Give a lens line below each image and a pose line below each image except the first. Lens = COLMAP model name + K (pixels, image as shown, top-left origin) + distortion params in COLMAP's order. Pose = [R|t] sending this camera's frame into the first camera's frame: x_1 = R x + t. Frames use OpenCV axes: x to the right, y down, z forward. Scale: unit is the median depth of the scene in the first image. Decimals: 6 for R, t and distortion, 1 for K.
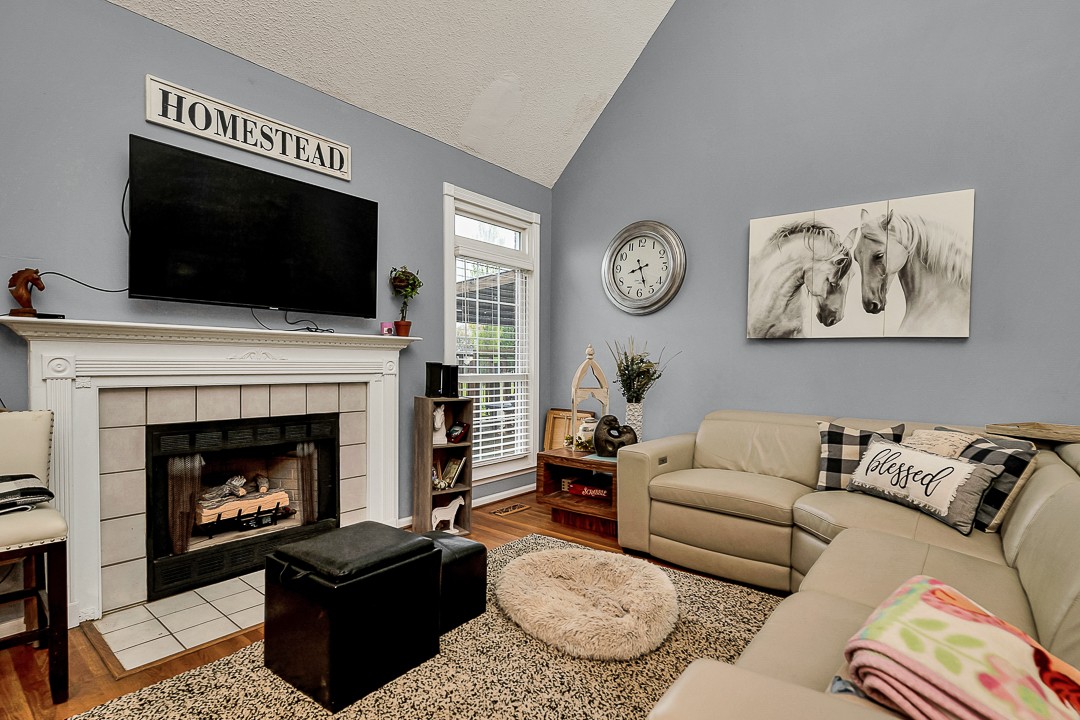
lens RADIAL K [[536.2, 0, 553.3], [0, 536.2, 366.9], [0, 0, 1]] dist [0.000687, 0.000171]
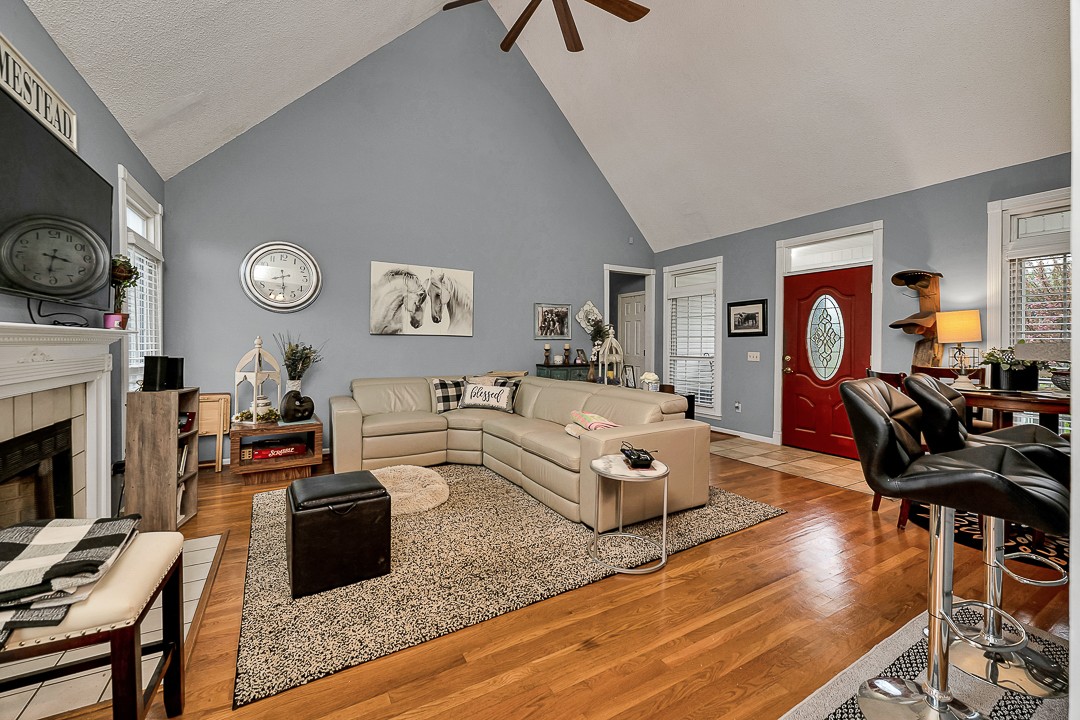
lens RADIAL K [[434.9, 0, 540.4], [0, 434.9, 343.0], [0, 0, 1]] dist [0.000139, 0.000154]
pose [[0.377423, -0.011288, 0.925972, -0.742400], [0.009668, 0.999919, 0.008248, -0.034233], [-0.925991, 0.005839, 0.377502, 0.030474]]
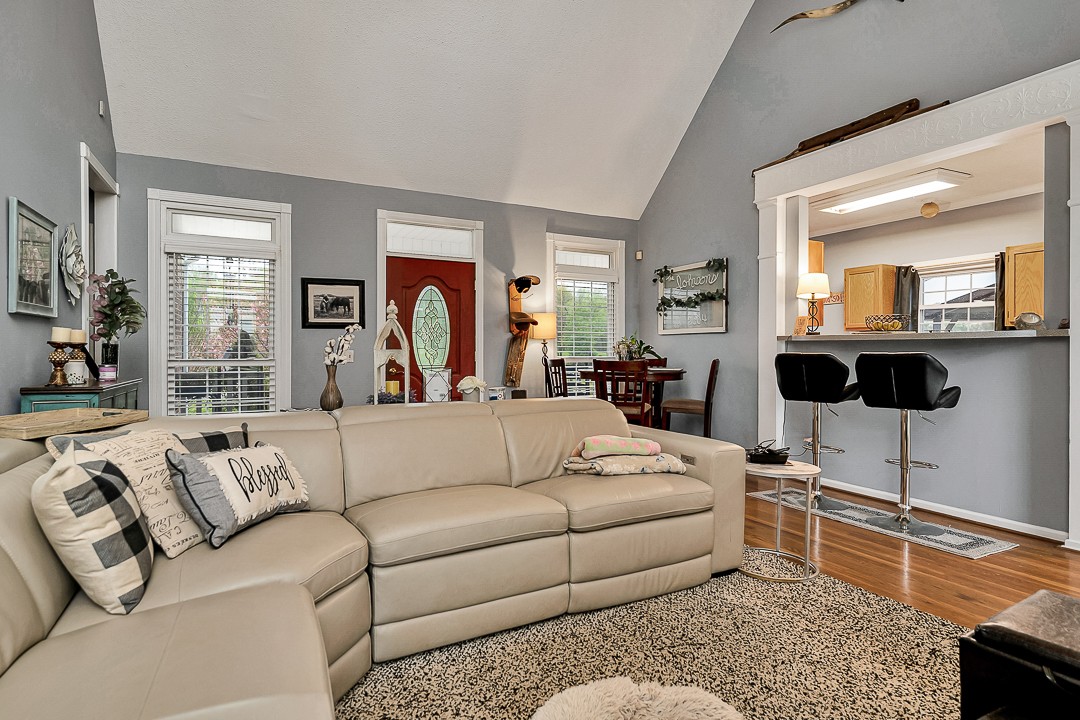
lens RADIAL K [[546.7, 0, 539.1], [0, 546.7, 355.2], [0, 0, 1]] dist [-0.001754, -0.000859]
pose [[-0.901228, -0.016624, 0.433027, -0.036297], [-0.008629, 0.999754, 0.020421, 0.001067], [-0.433260, 0.014667, -0.901150, 1.072307]]
